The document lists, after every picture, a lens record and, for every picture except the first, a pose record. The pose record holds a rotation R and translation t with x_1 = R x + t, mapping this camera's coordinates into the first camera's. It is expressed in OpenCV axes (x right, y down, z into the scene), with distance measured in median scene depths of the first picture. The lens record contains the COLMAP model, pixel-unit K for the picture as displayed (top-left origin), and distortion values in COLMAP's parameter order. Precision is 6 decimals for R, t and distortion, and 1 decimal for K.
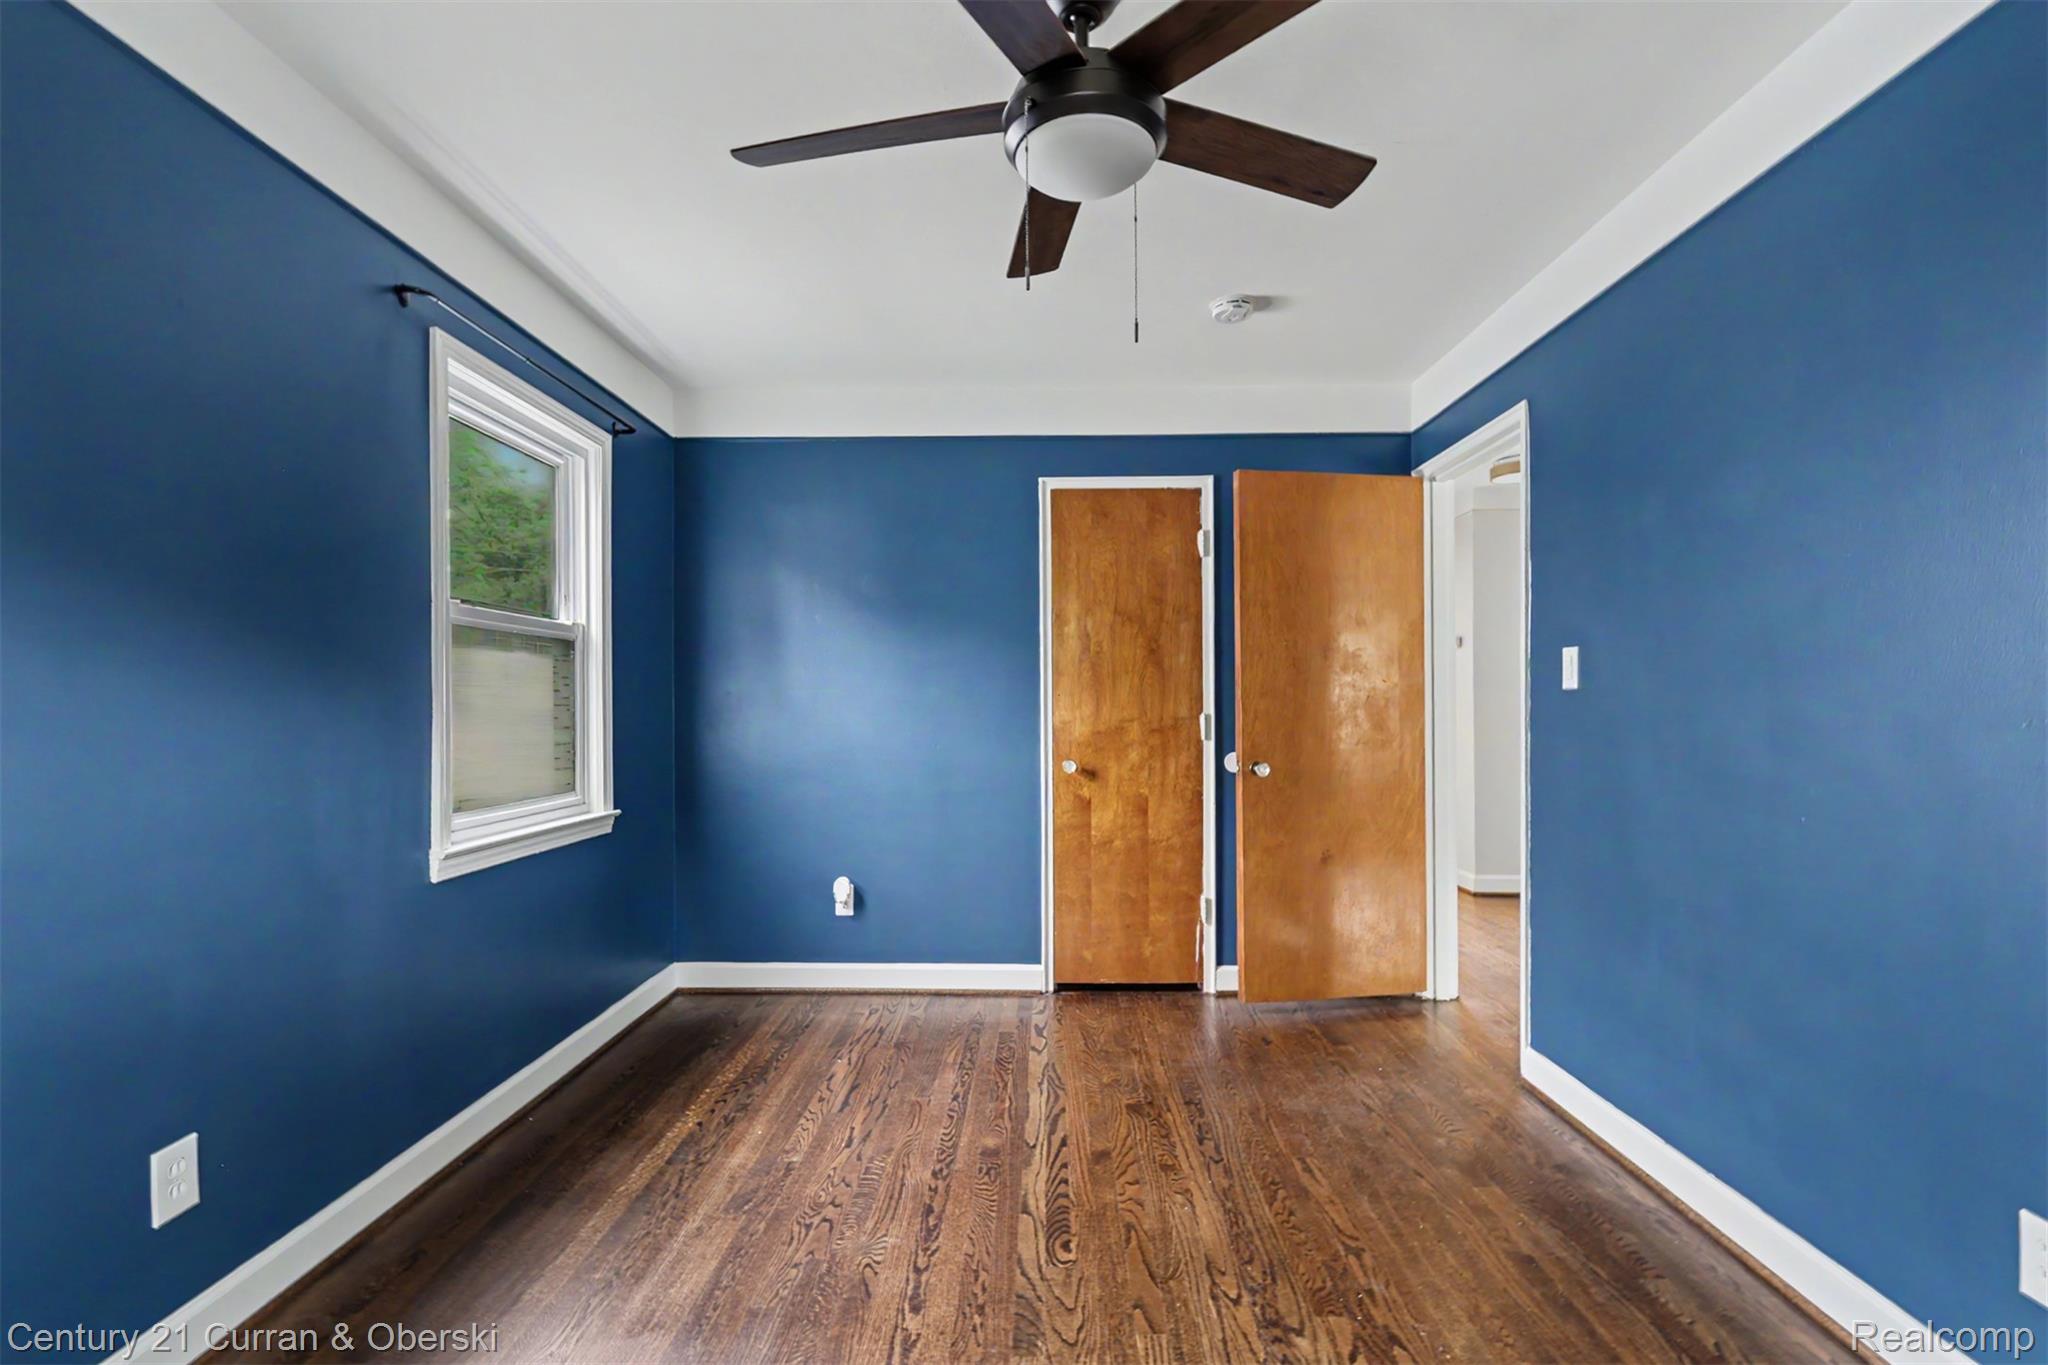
lens RADIAL K [[899.2, 0, 1031.5], [0, 899.2, 684.3], [0, 0, 1]] dist [0.000380, 0.000312]
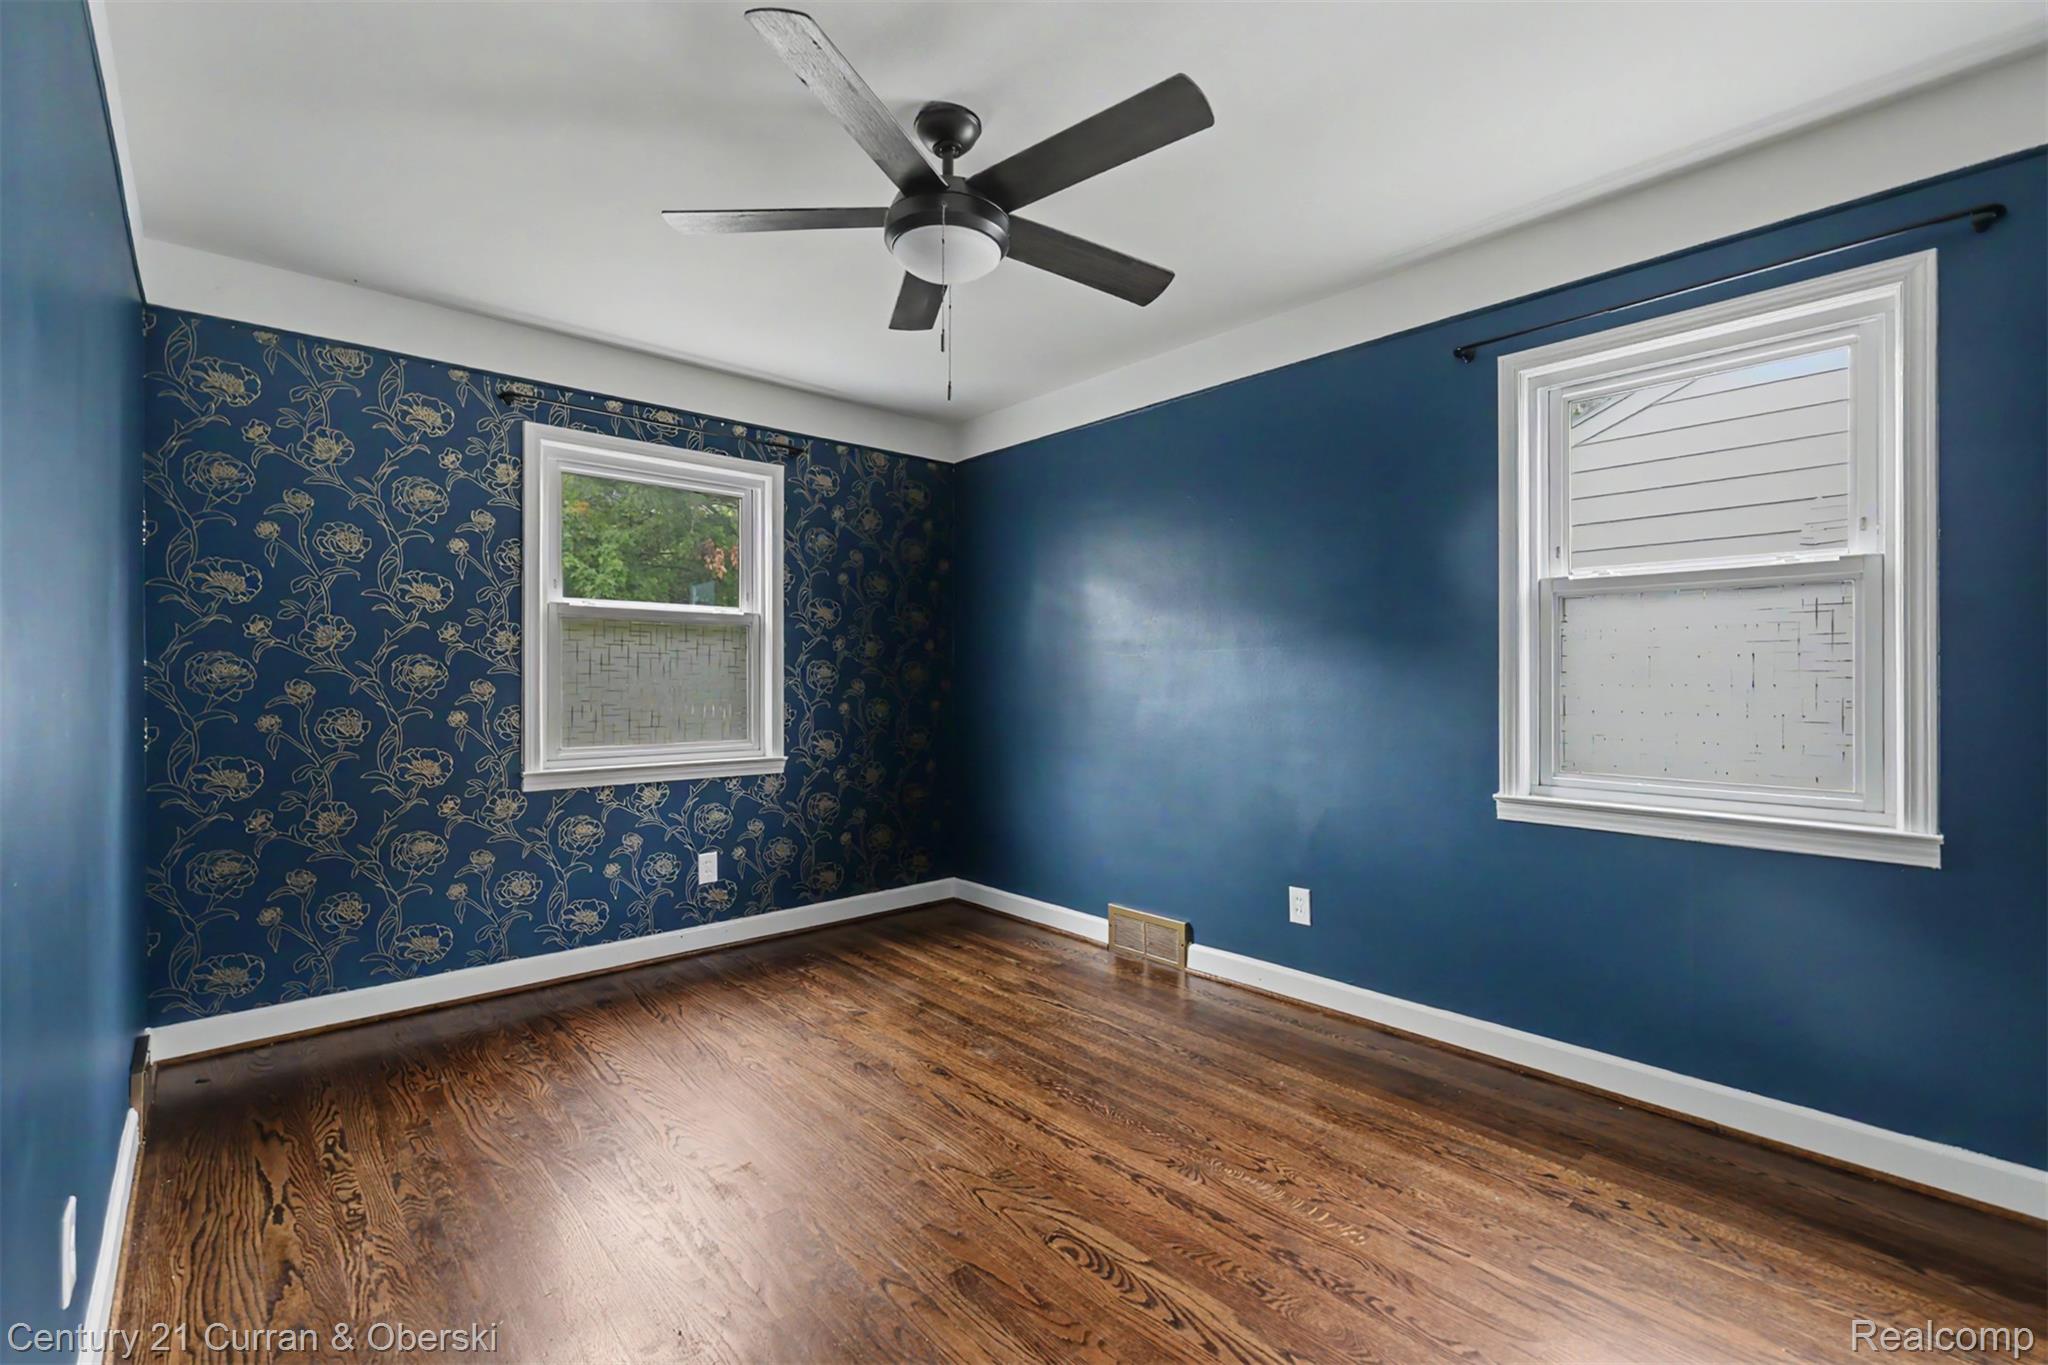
lens RADIAL K [[899.2, 0, 1031.5], [0, 899.2, 684.3], [0, 0, 1]] dist [0.000380, 0.000312]
pose [[-0.730004, 0.005058, -0.683424, 0.696060], [0.021737, 0.999639, -0.015820, 0.049402], [0.683097, -0.026404, -0.729850, 1.651820]]
